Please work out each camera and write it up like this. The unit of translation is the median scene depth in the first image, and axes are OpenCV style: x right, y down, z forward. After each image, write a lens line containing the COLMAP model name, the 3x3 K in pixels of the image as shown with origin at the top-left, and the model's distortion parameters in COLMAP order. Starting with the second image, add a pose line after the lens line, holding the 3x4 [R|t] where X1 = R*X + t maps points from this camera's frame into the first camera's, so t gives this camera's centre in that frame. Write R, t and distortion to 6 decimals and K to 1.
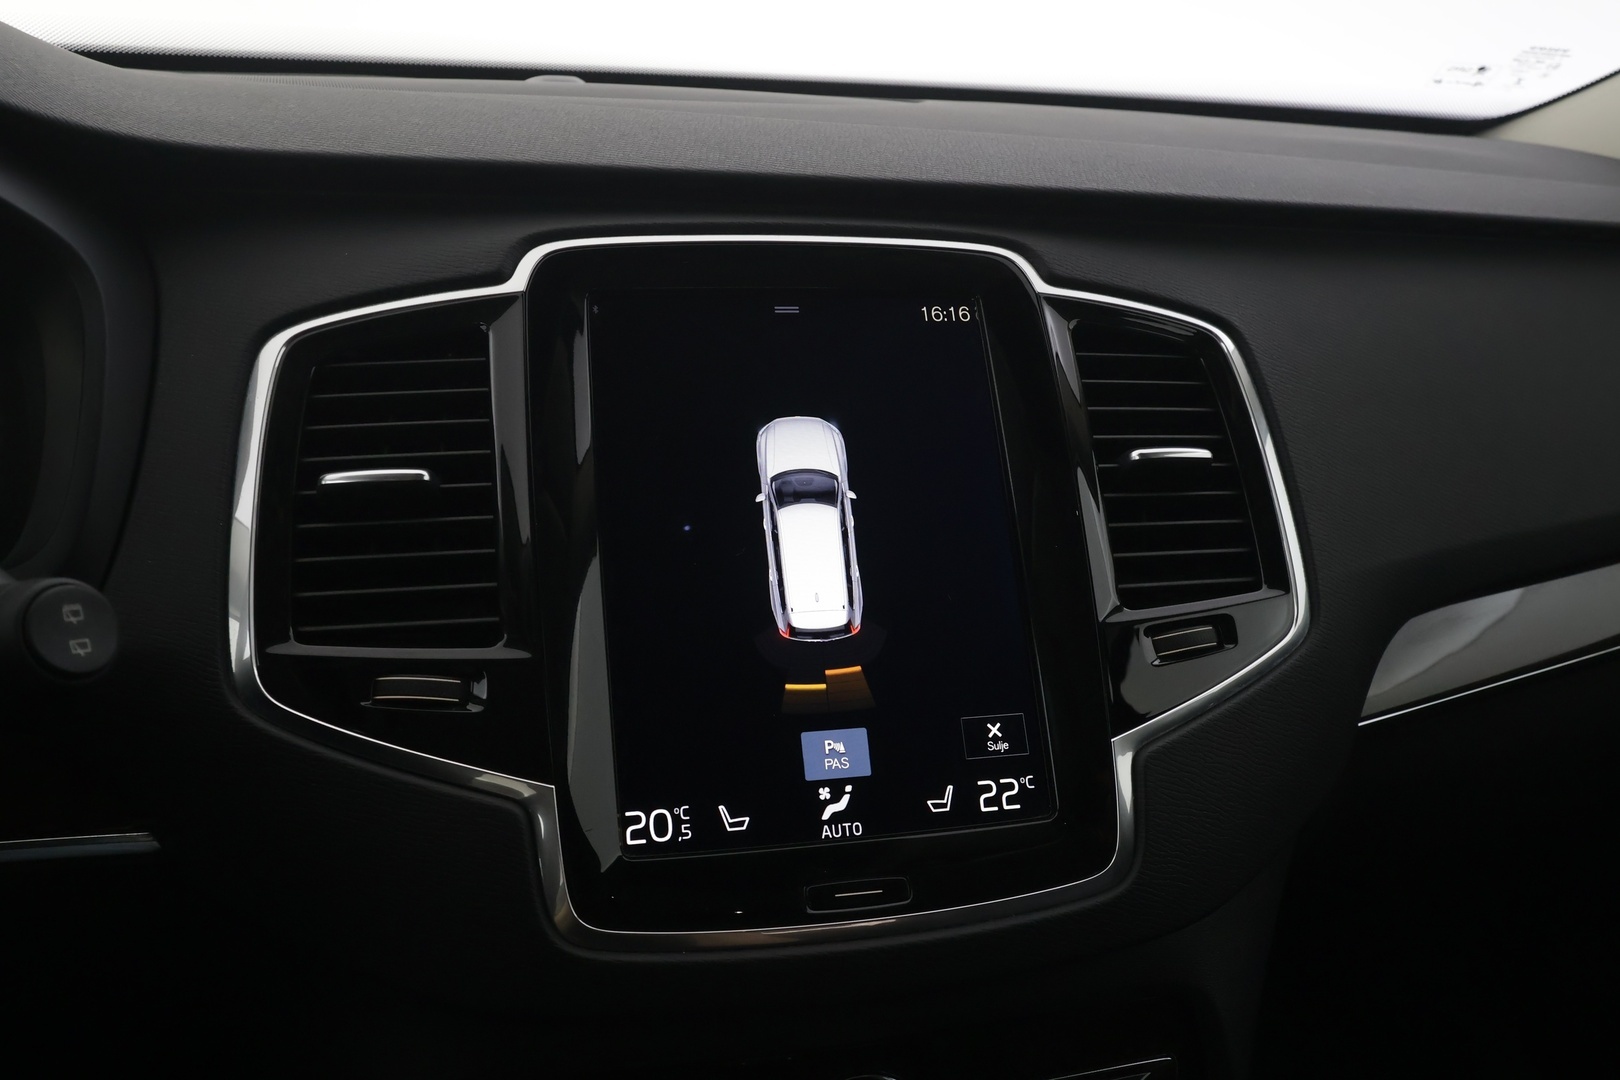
lens RADIAL K [[1261.3, 0, 805.4], [0, 1261.3, 543.6], [0, 0, 1]] dist [-0.002659, 0.007275]
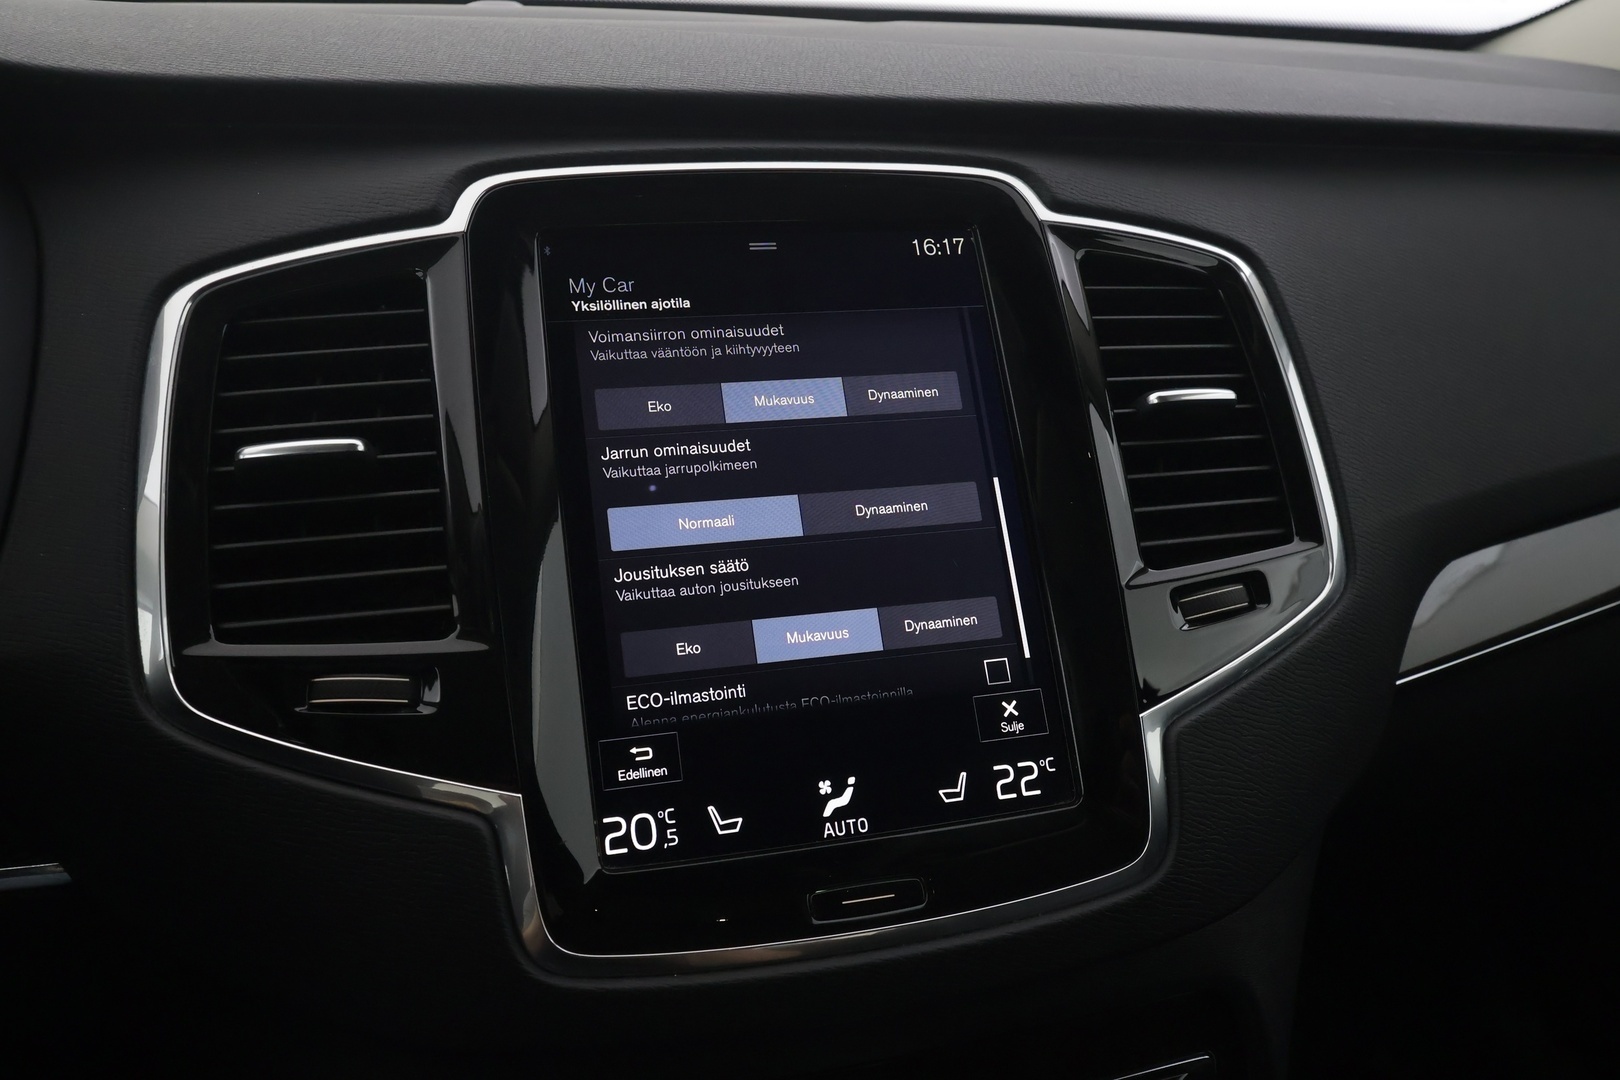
lens RADIAL K [[1261.3, 0, 807.4], [0, 1261.3, 541.2], [0, 0, 1]] dist [-0.002659, 0.007275]
pose [[0.999051, -0.032178, 0.029361, -0.017507], [0.031052, 0.998794, 0.038018, -0.010668], [-0.030549, -0.037070, 0.998846, 0.108024]]
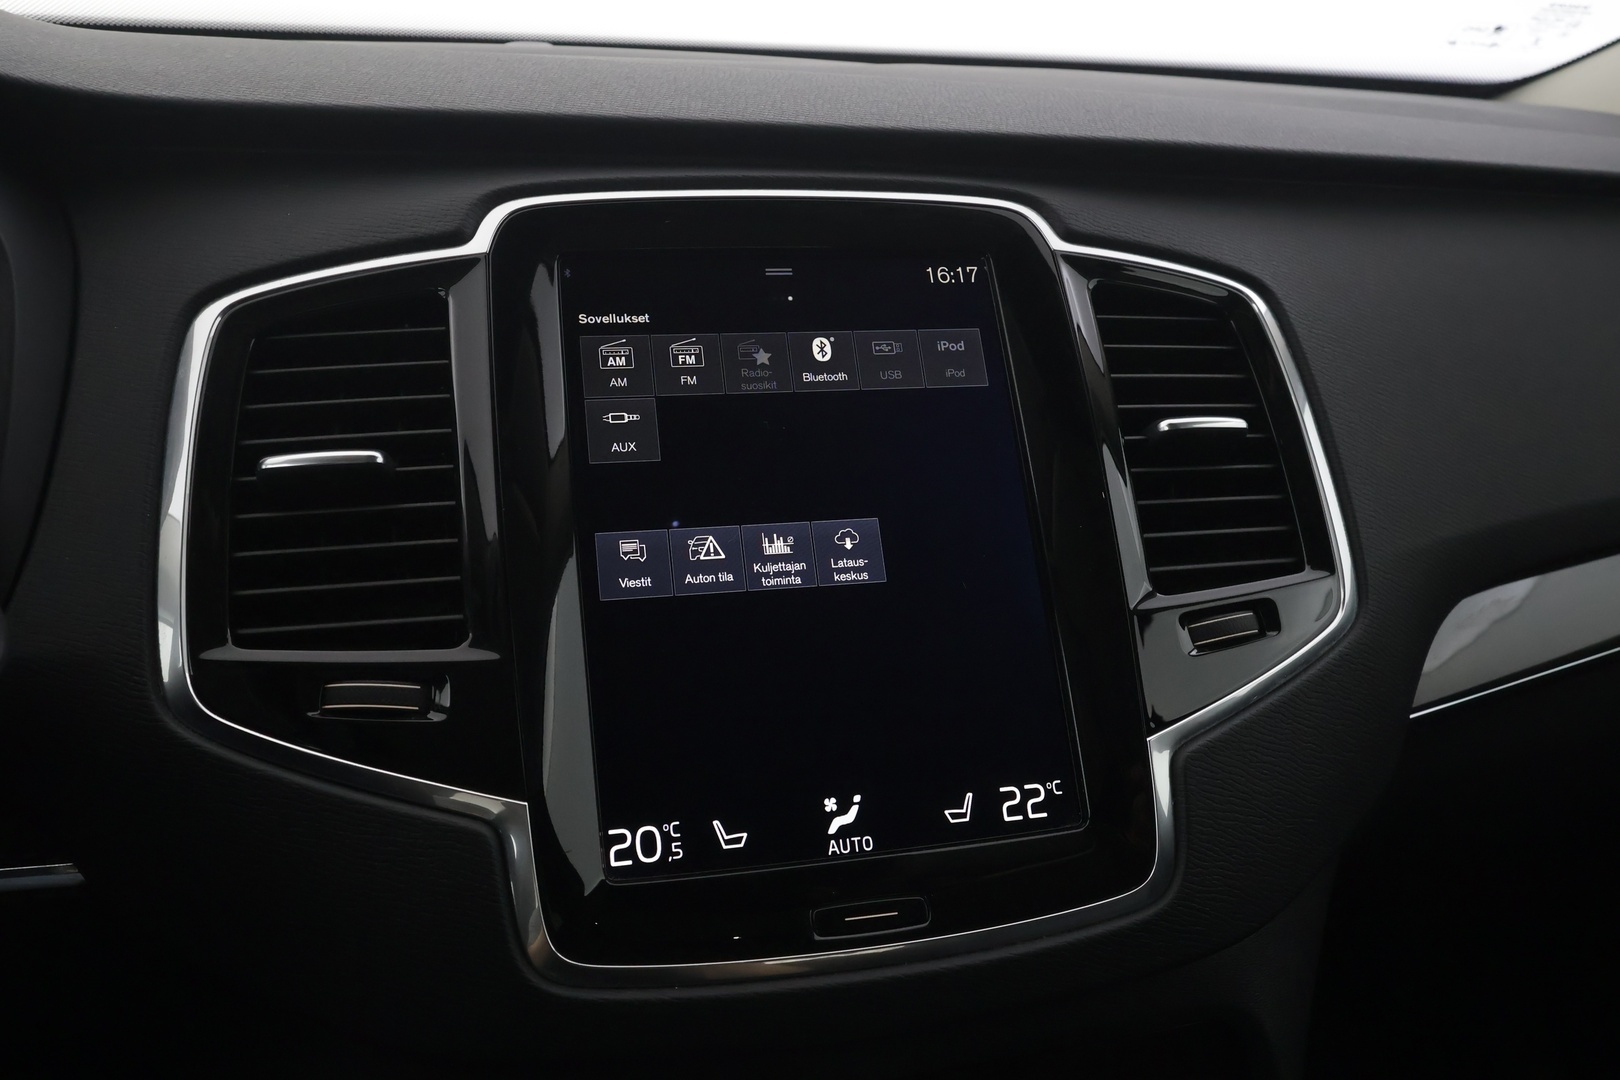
lens RADIAL K [[1261.3, 0, 806.4], [0, 1261.3, 543.3], [0, 0, 1]] dist [-0.002659, 0.007275]
pose [[0.999826, -0.016736, 0.008218, -0.006118], [0.016738, 0.999860, -0.000160, 0.011417], [-0.008214, 0.000297, 0.999966, 0.098366]]
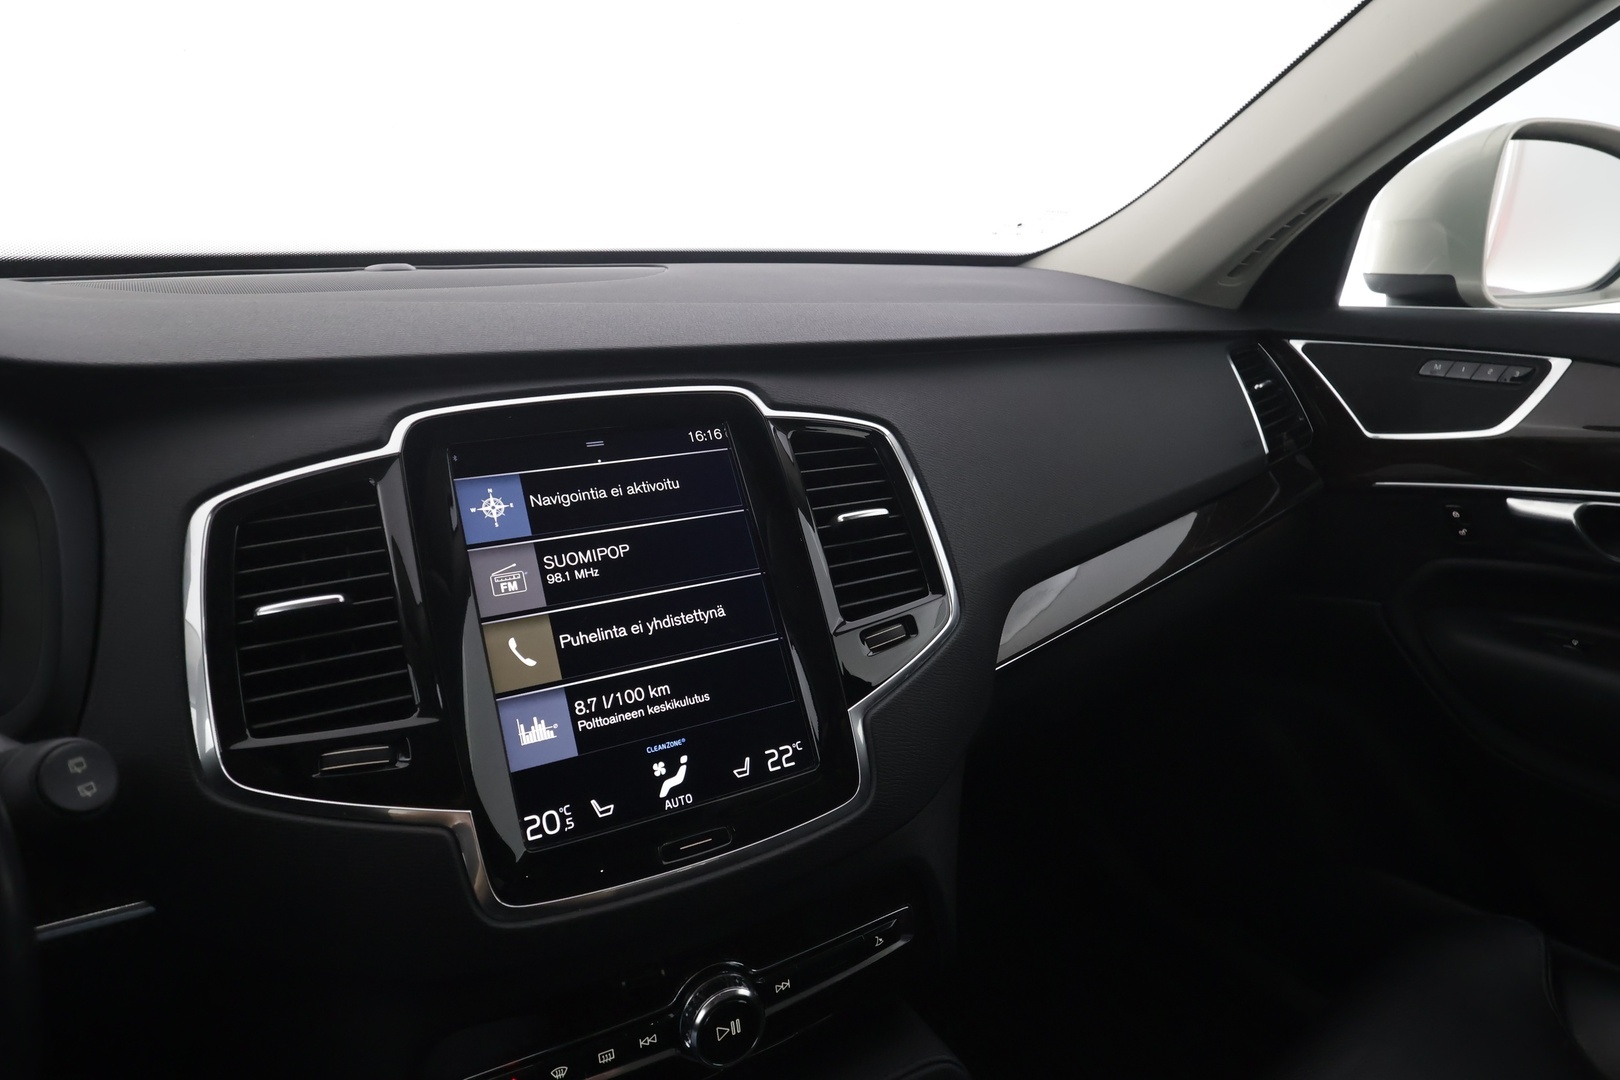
lens RADIAL K [[889.8, 0, 805.2], [0, 889.8, 543.8], [0, 0, 1]] dist [-0.003040, 0.000390]
pose [[0.969004, -0.115801, 0.218225, -0.018559], [0.114877, 0.993235, 0.016959, -0.067464], [-0.218713, 0.008635, 0.975751, -0.038920]]
